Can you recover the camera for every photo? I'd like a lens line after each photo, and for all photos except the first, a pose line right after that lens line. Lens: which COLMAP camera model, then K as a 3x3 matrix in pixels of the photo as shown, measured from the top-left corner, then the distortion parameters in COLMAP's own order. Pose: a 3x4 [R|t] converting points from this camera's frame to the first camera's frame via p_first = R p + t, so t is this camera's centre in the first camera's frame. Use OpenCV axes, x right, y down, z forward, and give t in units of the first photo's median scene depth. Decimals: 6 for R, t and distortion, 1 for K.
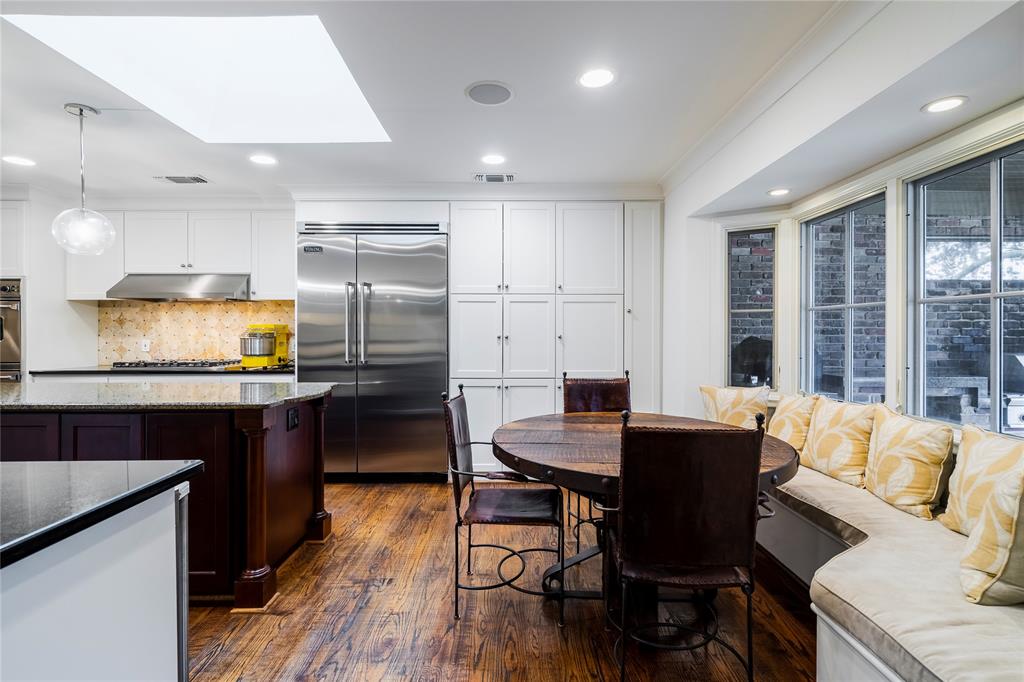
lens RADIAL K [[462.7, 0, 514.6], [0, 462.7, 333.6], [0, 0, 1]] dist [-0.000497, 0.000822]
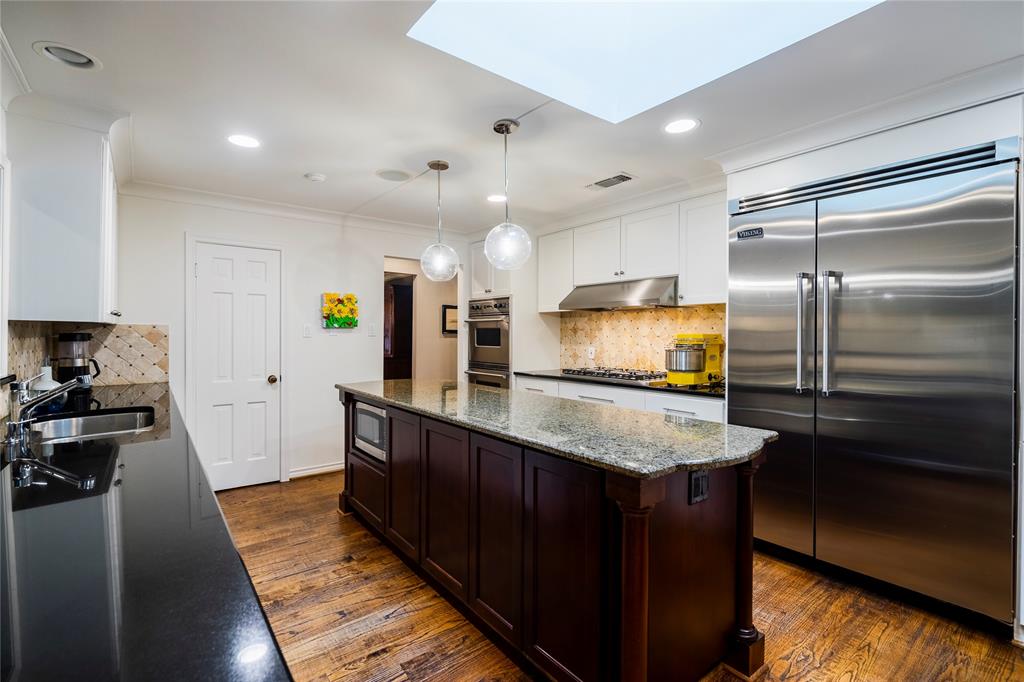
lens RADIAL K [[462.7, 0, 513.4], [0, 462.7, 335.5], [0, 0, 1]] dist [-0.000497, 0.000822]
pose [[0.606823, 0.007957, -0.794797, -0.072887], [-0.007531, 0.999963, 0.004261, -0.019203], [0.794801, 0.003400, 0.606860, 0.240081]]
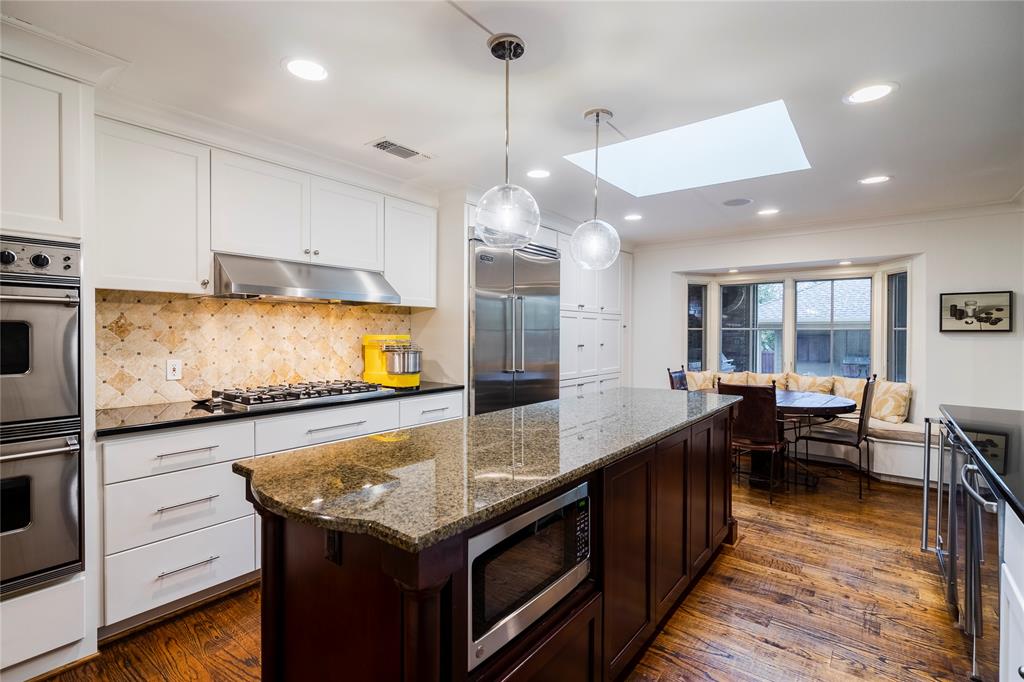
lens RADIAL K [[462.7, 0, 511.2], [0, 462.7, 342.2], [0, 0, 1]] dist [-0.000497, 0.000822]
pose [[0.640502, -0.011218, 0.767875, -1.081008], [-0.004774, 0.999816, 0.018588, -0.024799], [-0.767942, -0.015571, 0.640330, 0.320140]]
